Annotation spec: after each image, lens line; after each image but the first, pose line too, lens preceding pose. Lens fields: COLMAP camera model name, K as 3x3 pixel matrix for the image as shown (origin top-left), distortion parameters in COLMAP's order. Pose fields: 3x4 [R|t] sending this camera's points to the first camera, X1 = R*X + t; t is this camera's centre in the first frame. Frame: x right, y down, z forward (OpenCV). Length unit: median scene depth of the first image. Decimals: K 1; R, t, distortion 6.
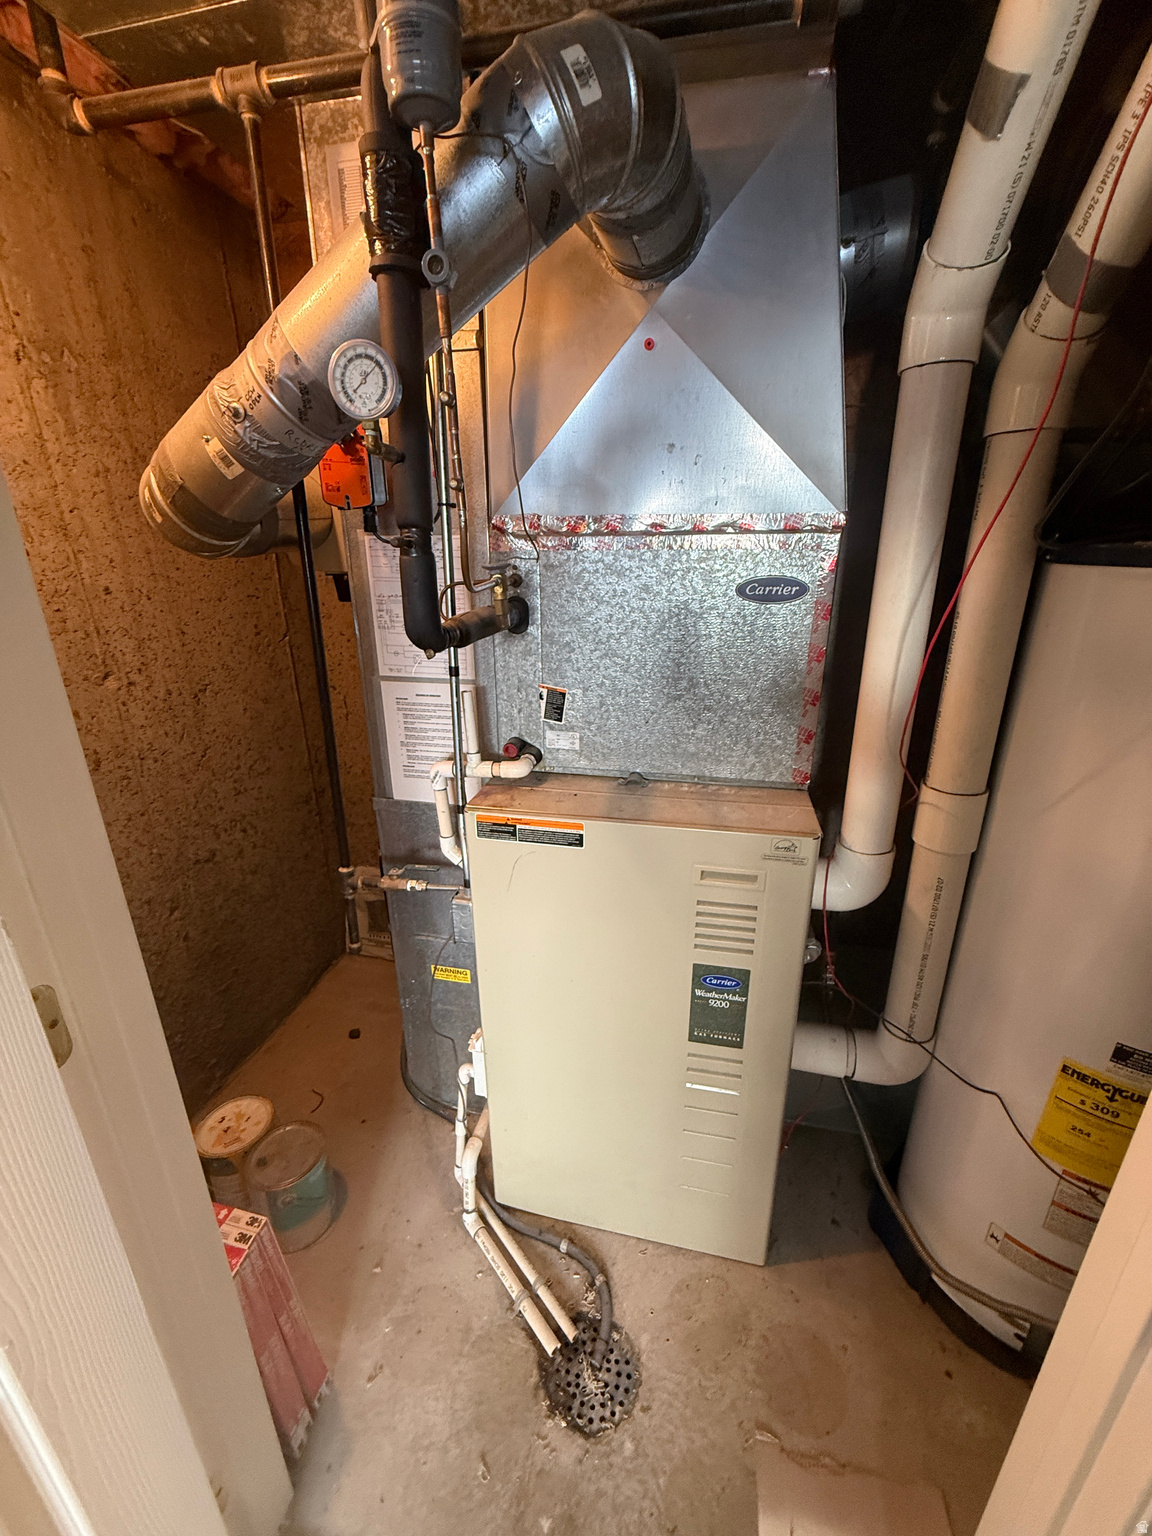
lens RADIAL K [[612.6, 0, 579.1], [0, 612.6, 764.8], [0, 0, 1]] dist [0.001333, -0.000157]
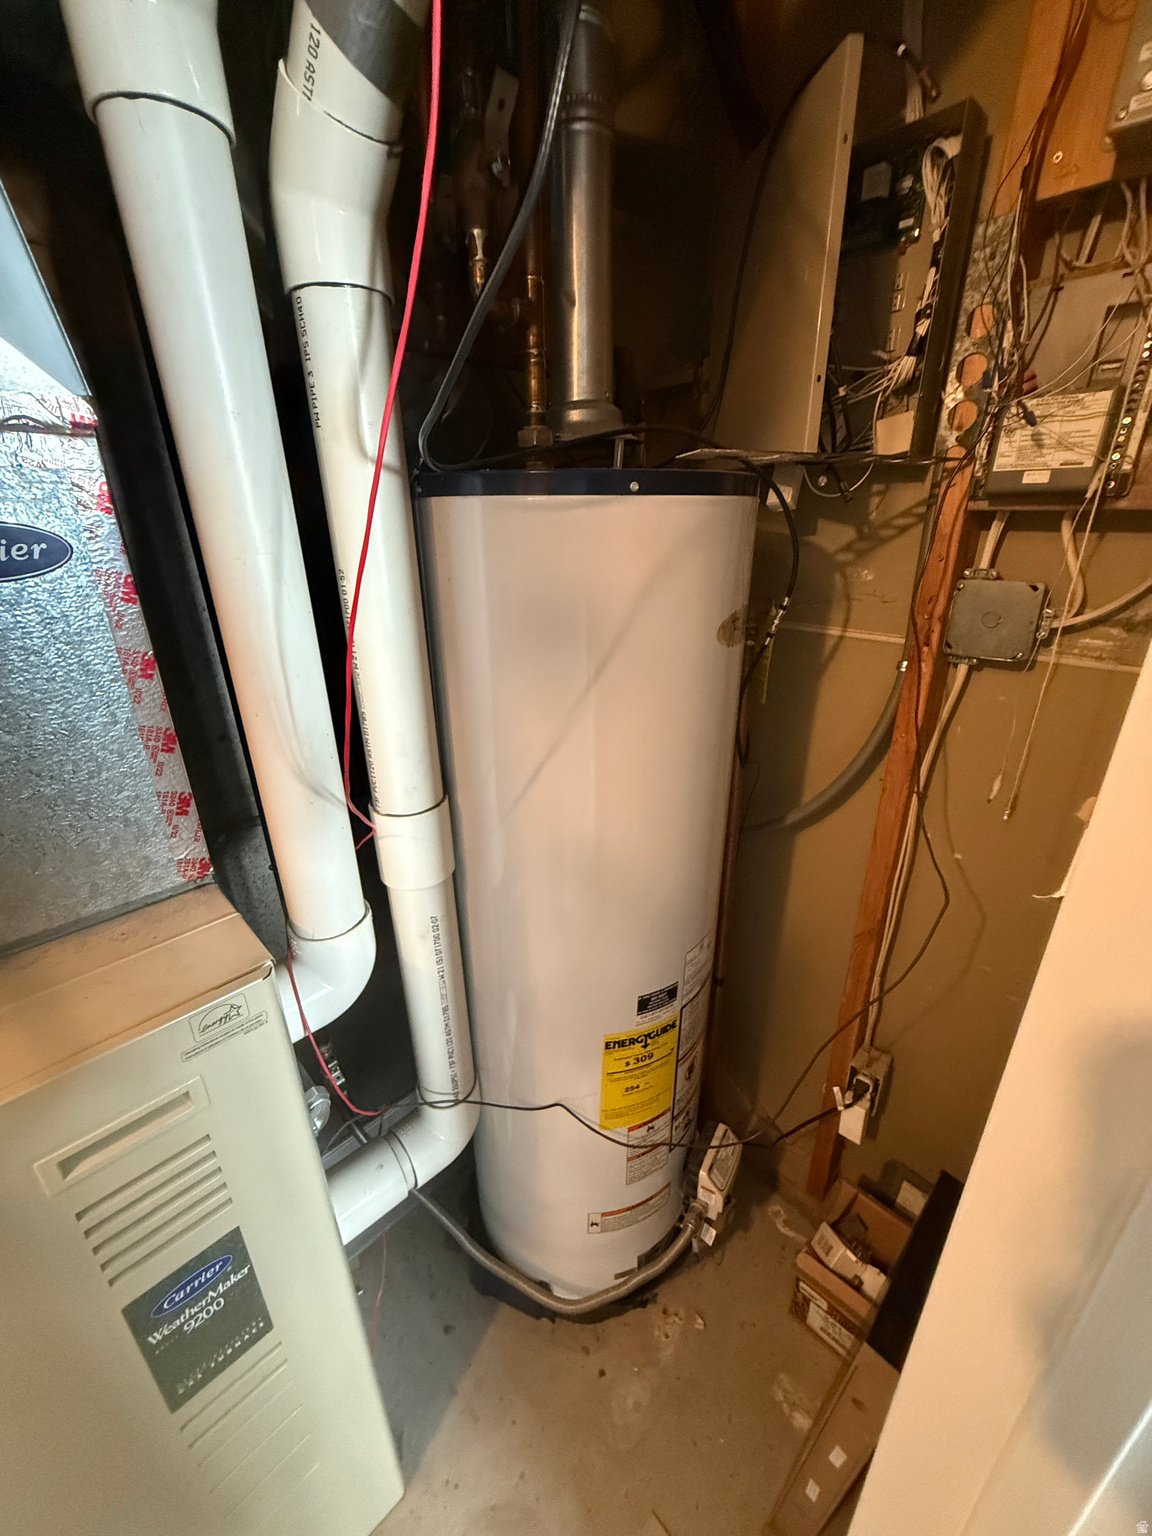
lens RADIAL K [[612.6, 0, 577.9], [0, 612.6, 769.8], [0, 0, 1]] dist [0.001333, -0.000157]
pose [[0.551425, -0.312697, 0.773403, 0.142604], [0.283653, 0.942134, 0.178677, -0.075662], [-0.784520, 0.120851, 0.608213, 0.348427]]
